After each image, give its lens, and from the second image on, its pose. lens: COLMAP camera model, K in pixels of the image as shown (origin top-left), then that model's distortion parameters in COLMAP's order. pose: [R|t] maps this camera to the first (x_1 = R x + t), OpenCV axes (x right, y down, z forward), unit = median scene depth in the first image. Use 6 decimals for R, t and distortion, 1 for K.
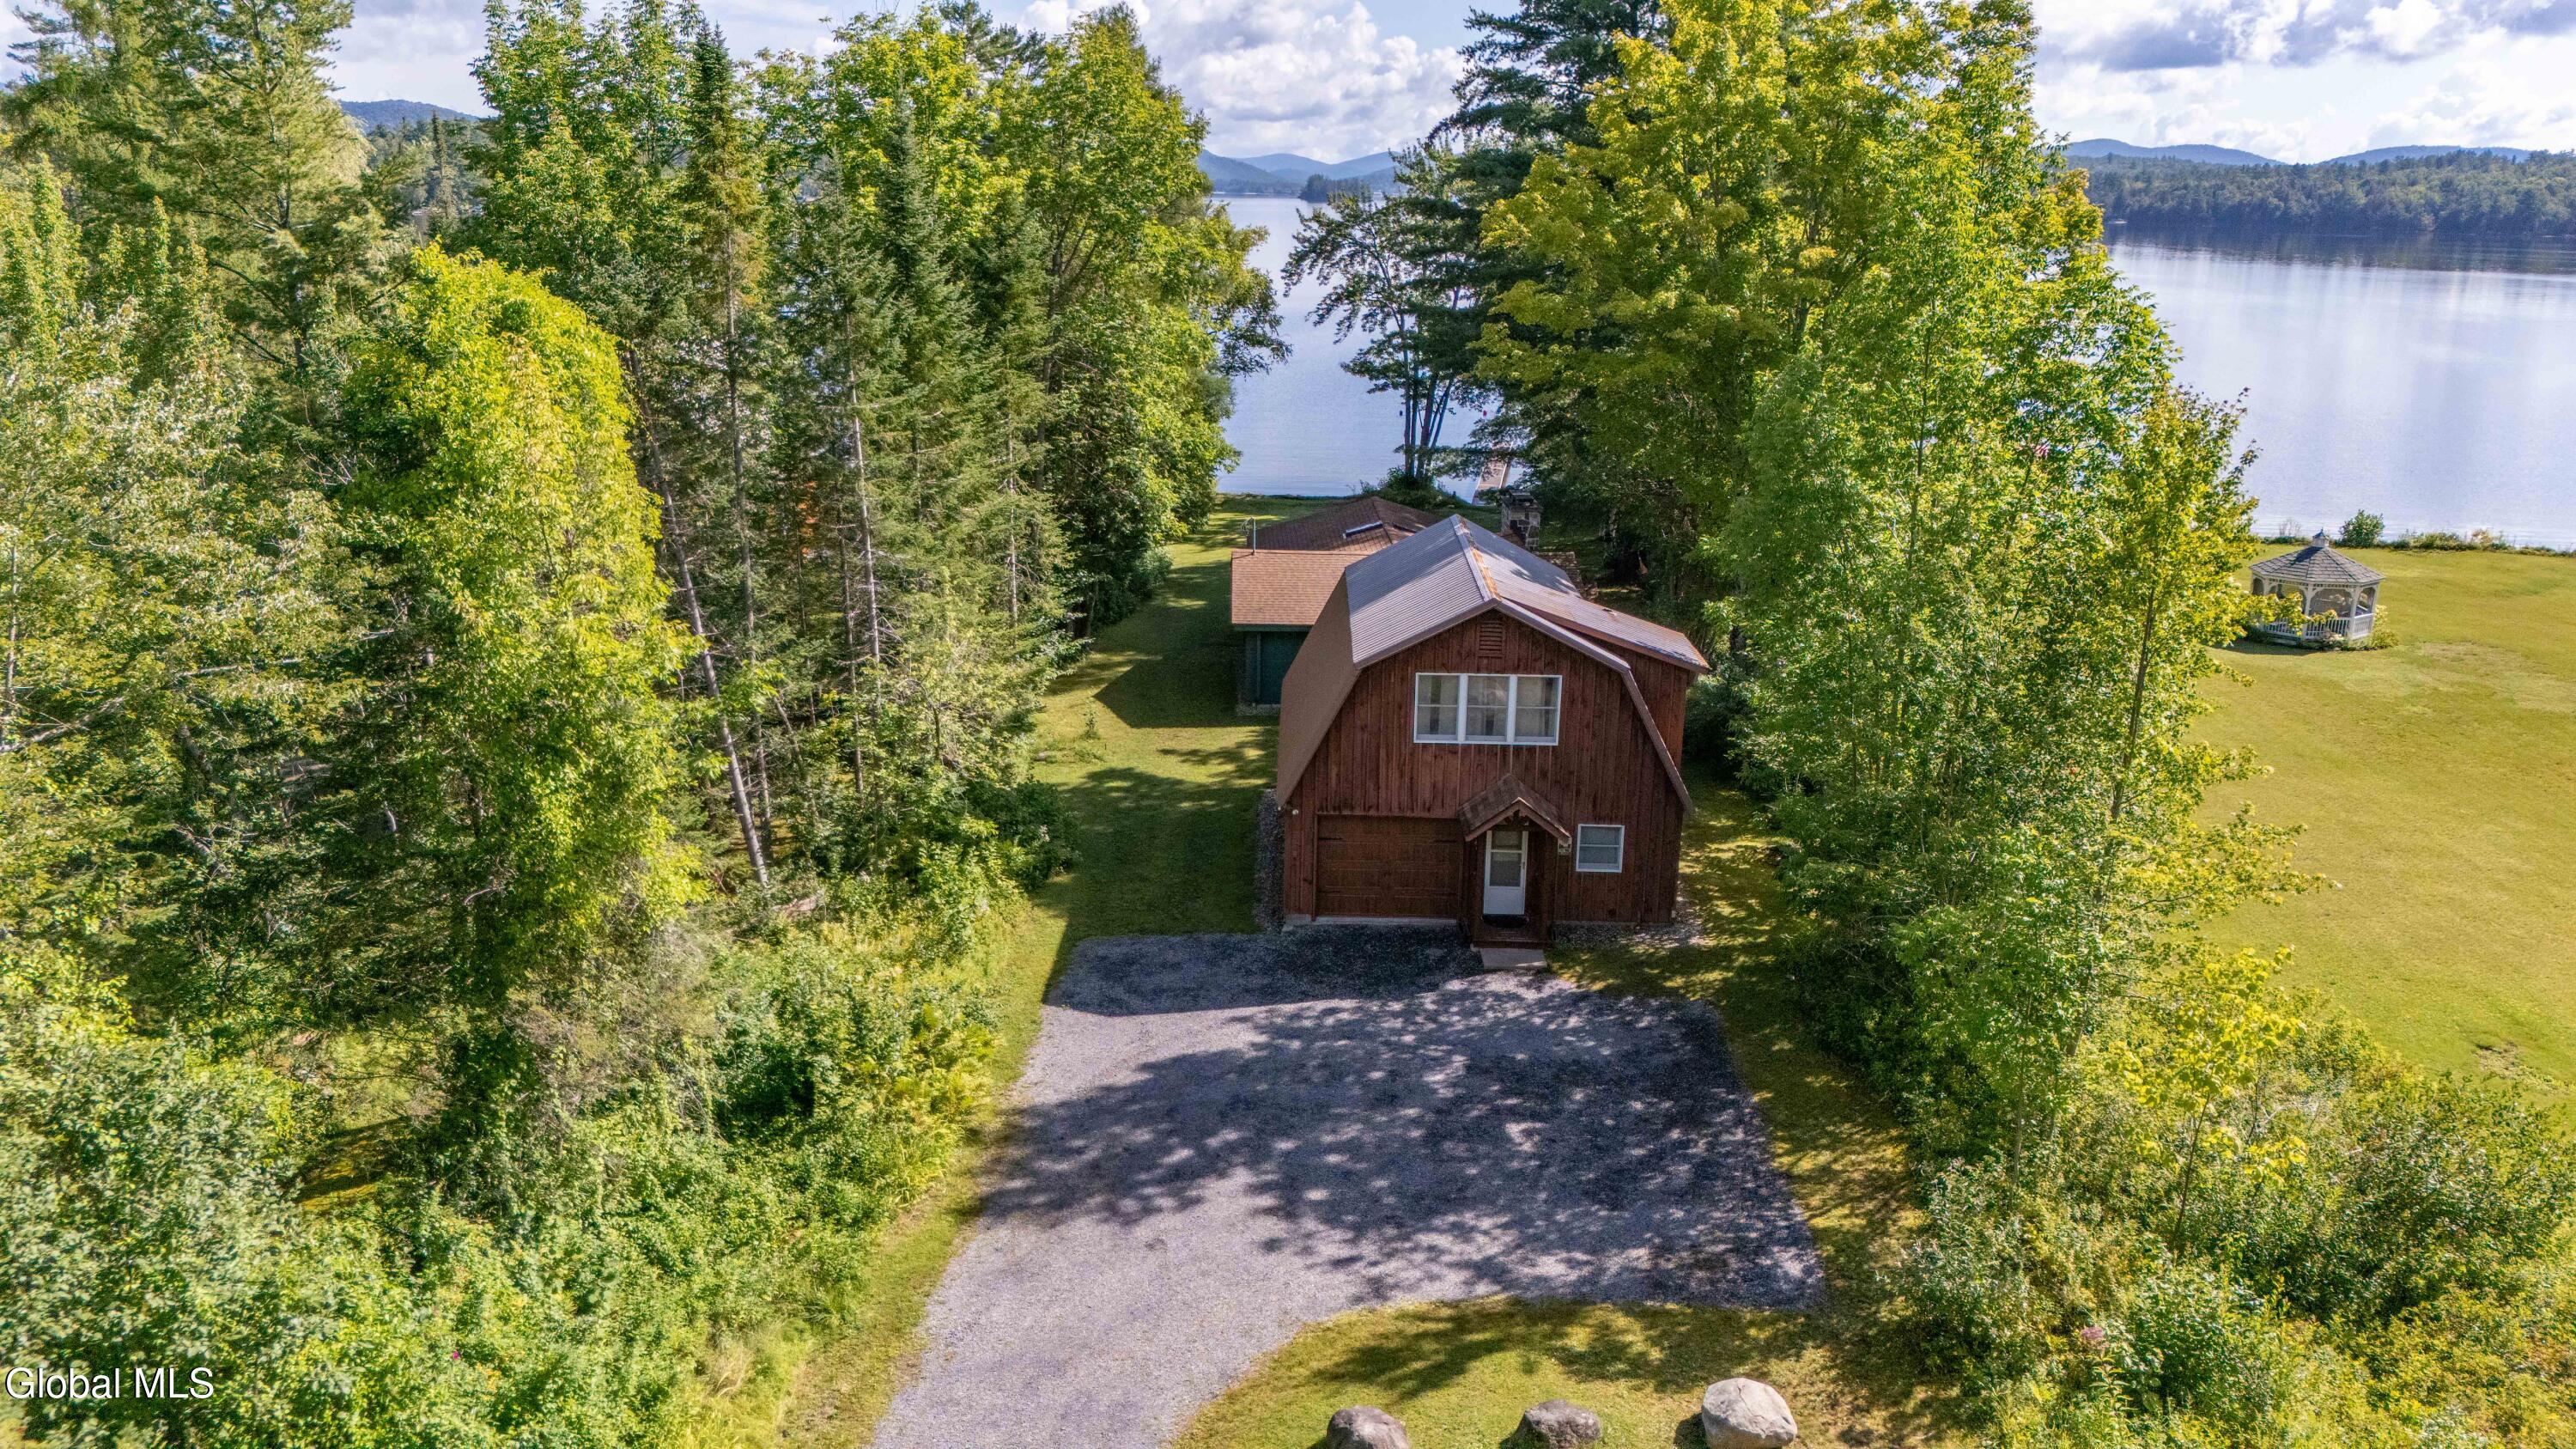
lens RADIAL K [[1867.4, 0, 1288.0], [0, 1867.4, 724.5], [0, 0, 1]] dist [0.033796, 0.005563]
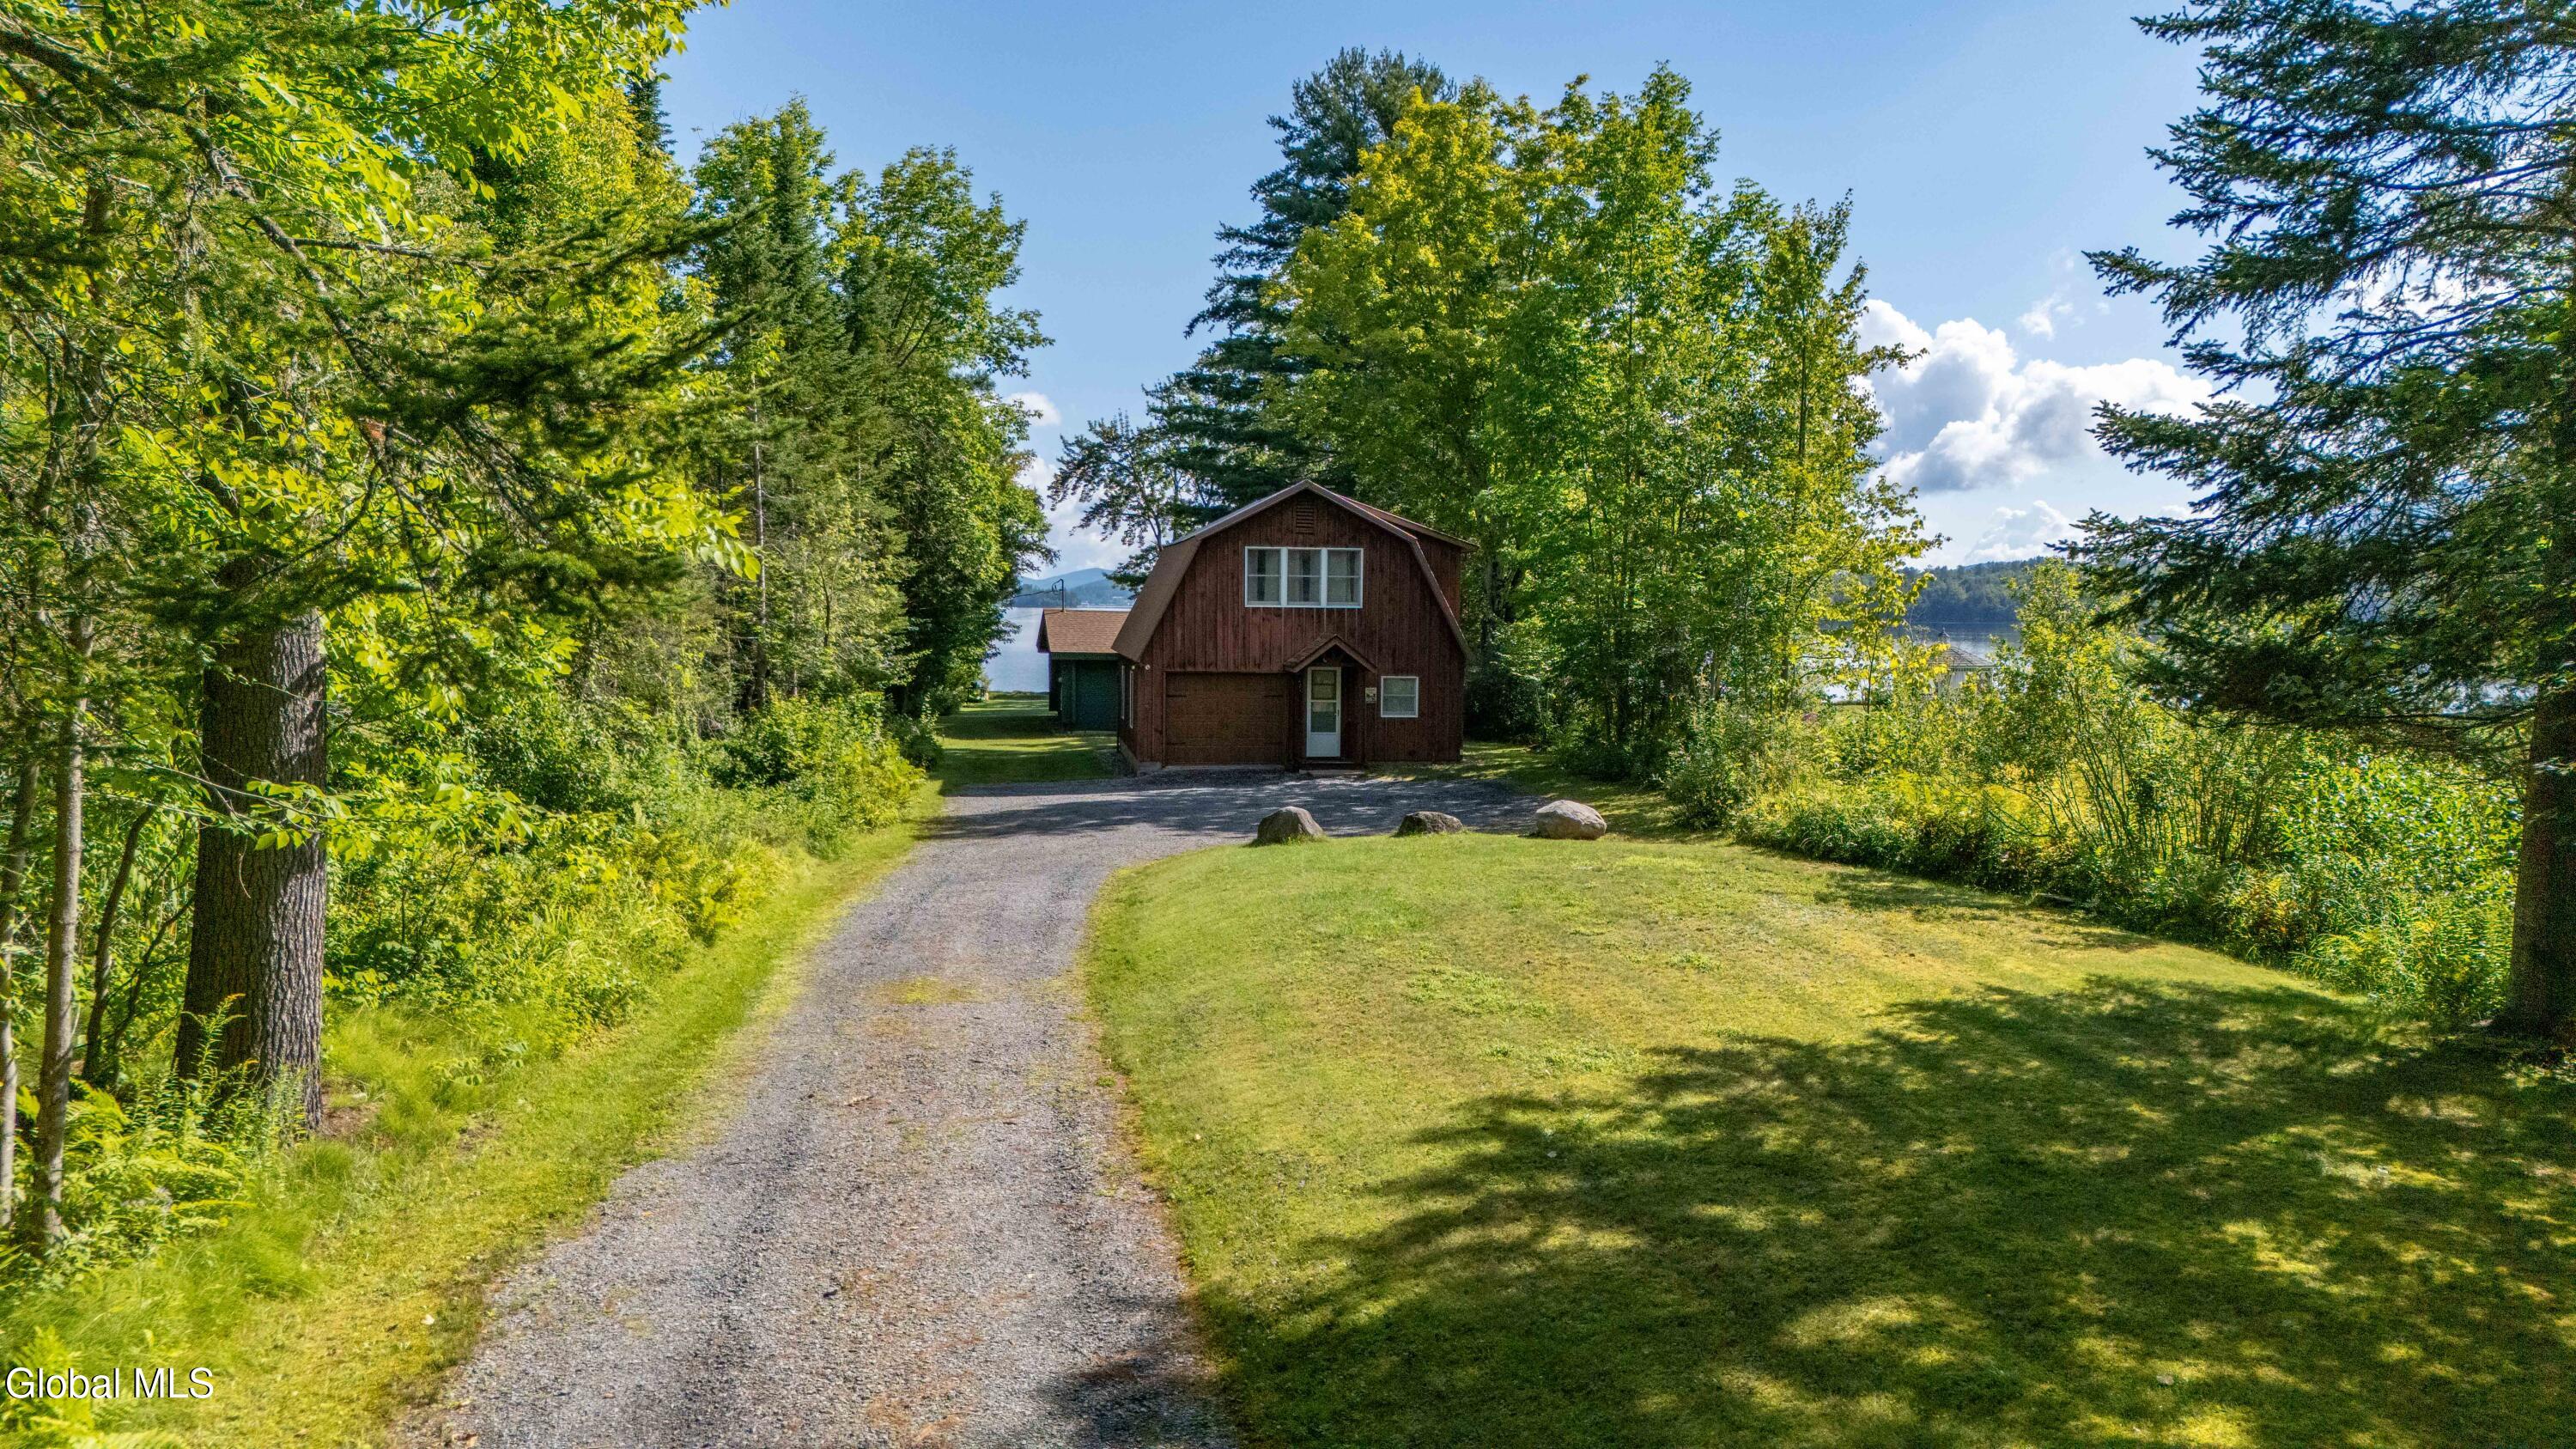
lens RADIAL K [[1841.4, 0, 1288.0], [0, 1841.4, 724.5], [0, 0, 1]] dist [0.001281, 0.000696]
pose [[0.988501, -0.019980, 0.149886, -0.063868], [0.048778, 0.980377, -0.191004, 0.237617], [-0.143128, 0.196119, 0.970078, -0.102978]]
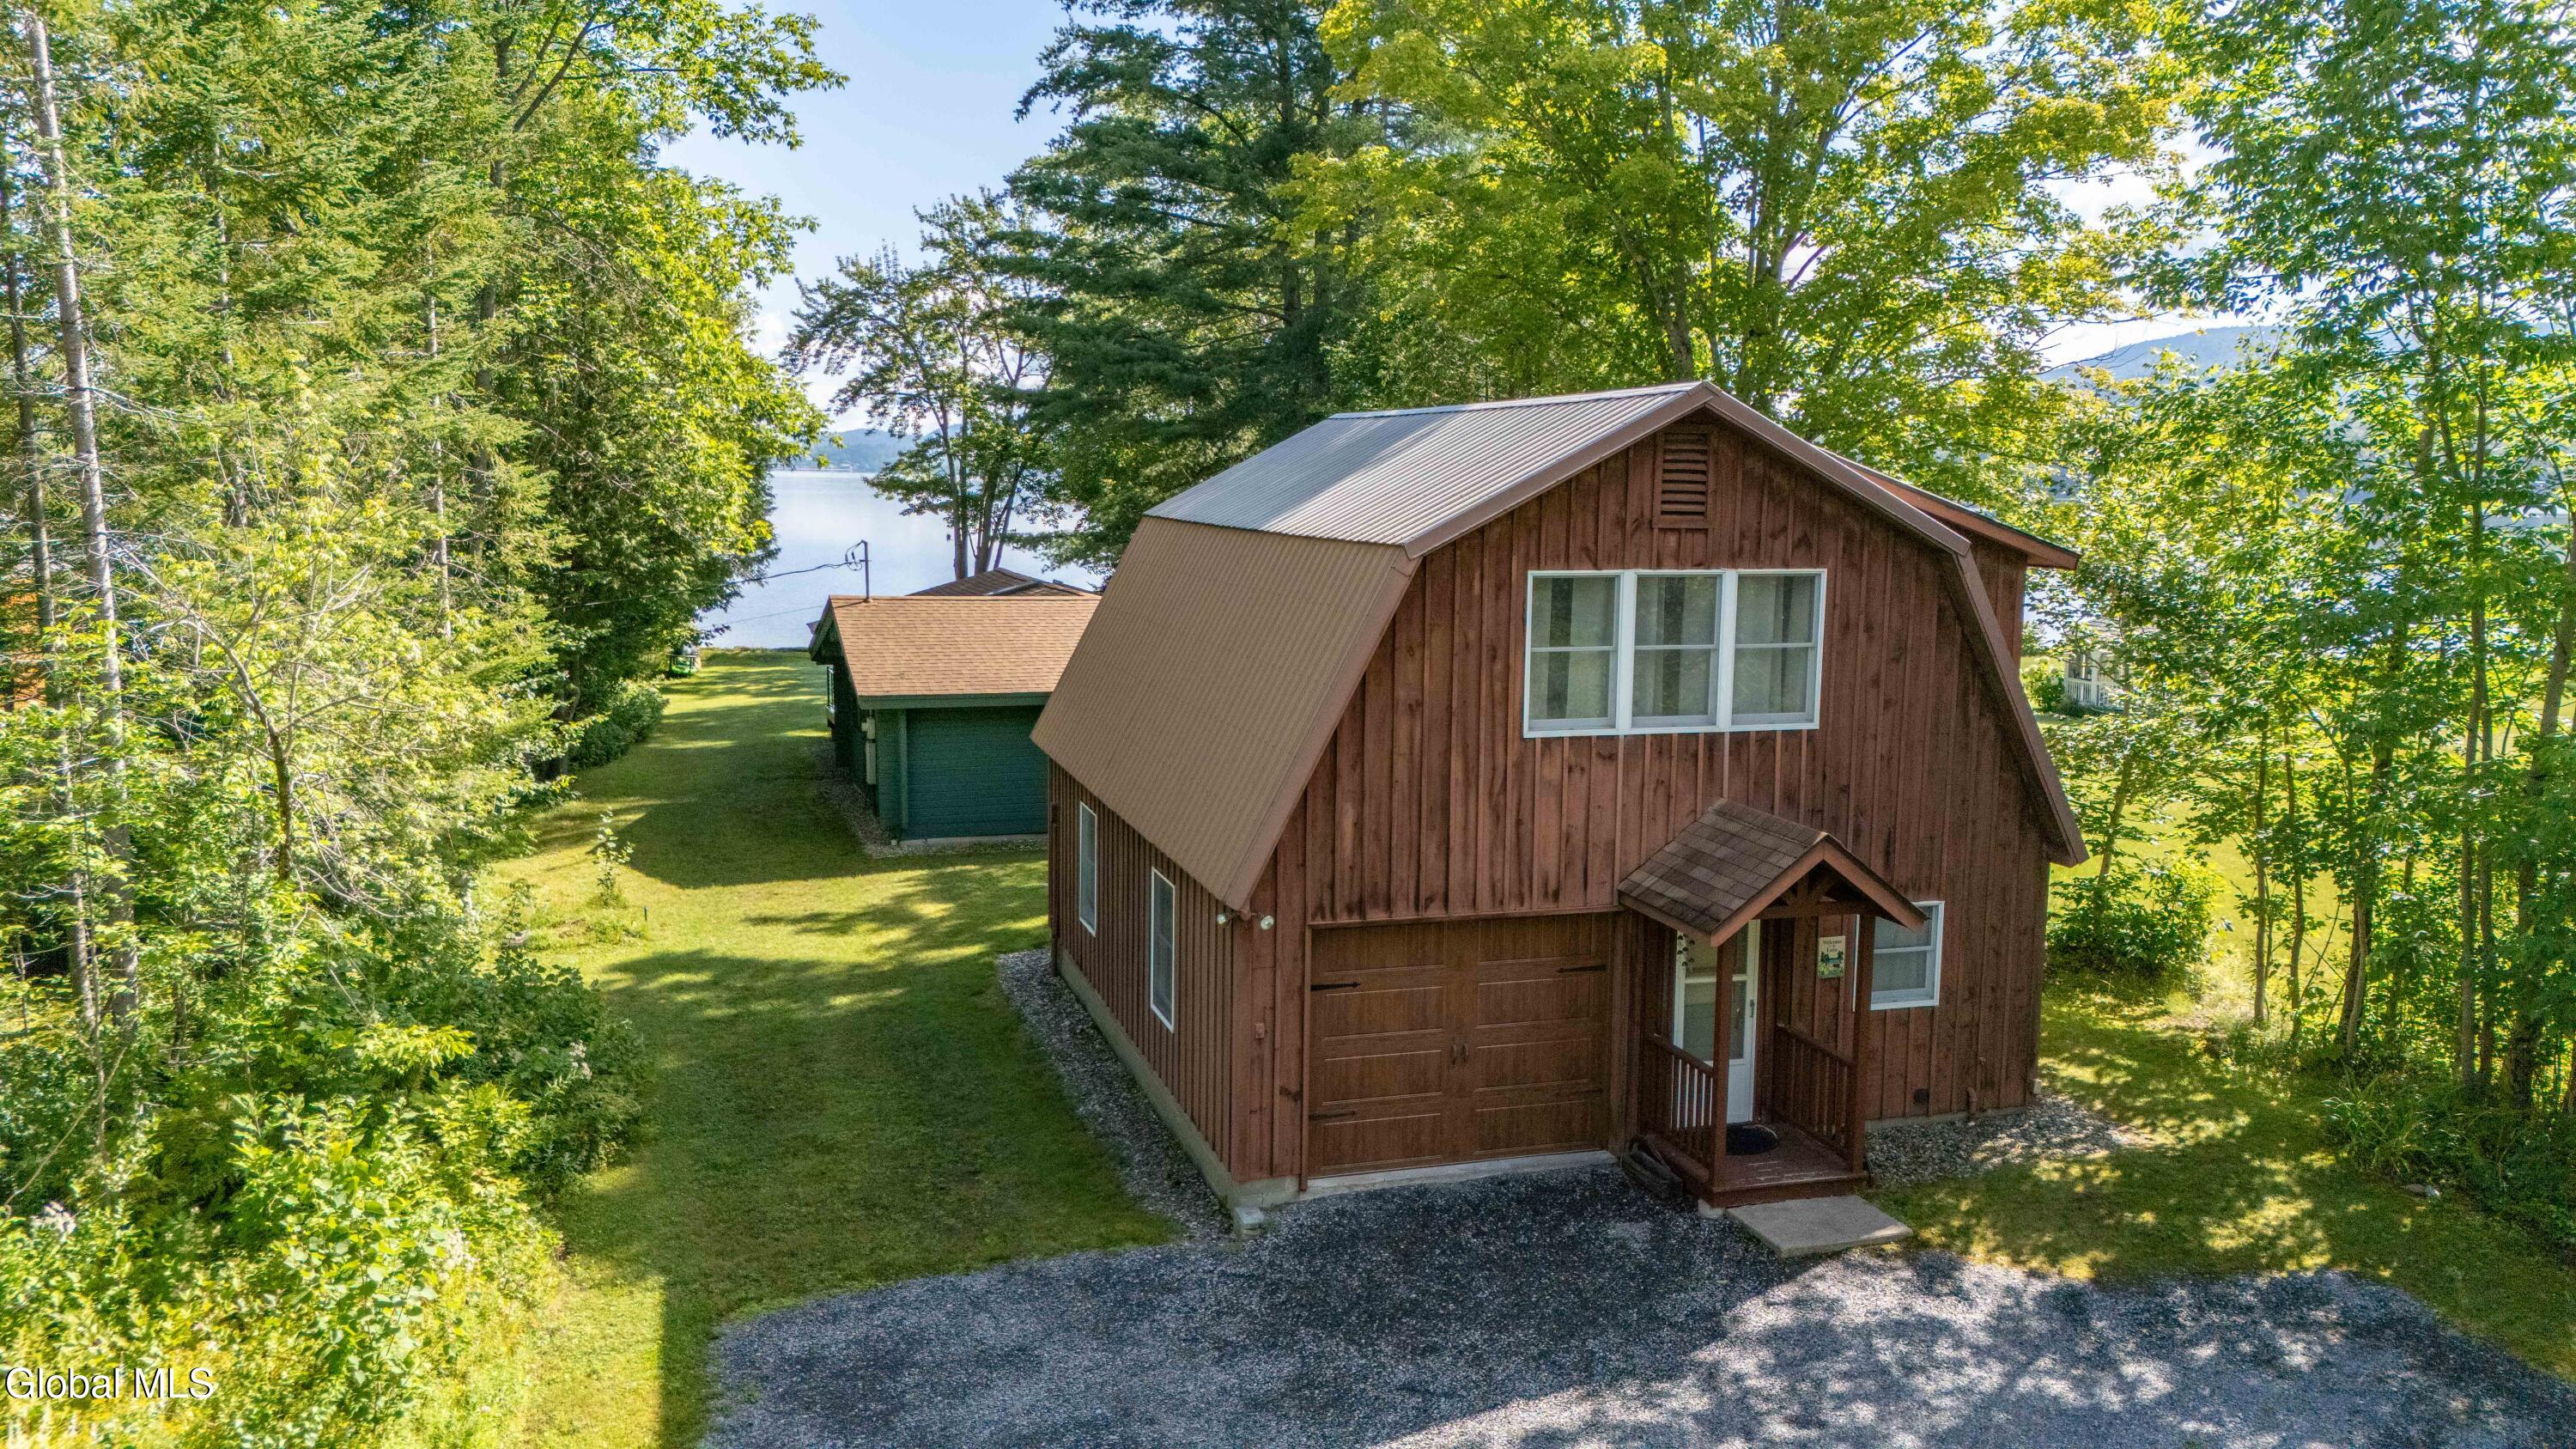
lens RADIAL K [[1967.3, 0, 1291.0], [0, 1967.3, 682.5], [0, 0, 1]] dist [0.043281, -0.001931]
pose [[0.957440, -0.041073, 0.285695, -0.085877], [0.084625, 0.986270, -0.141810, 0.043599], [-0.275948, 0.159952, 0.947770, 0.446665]]
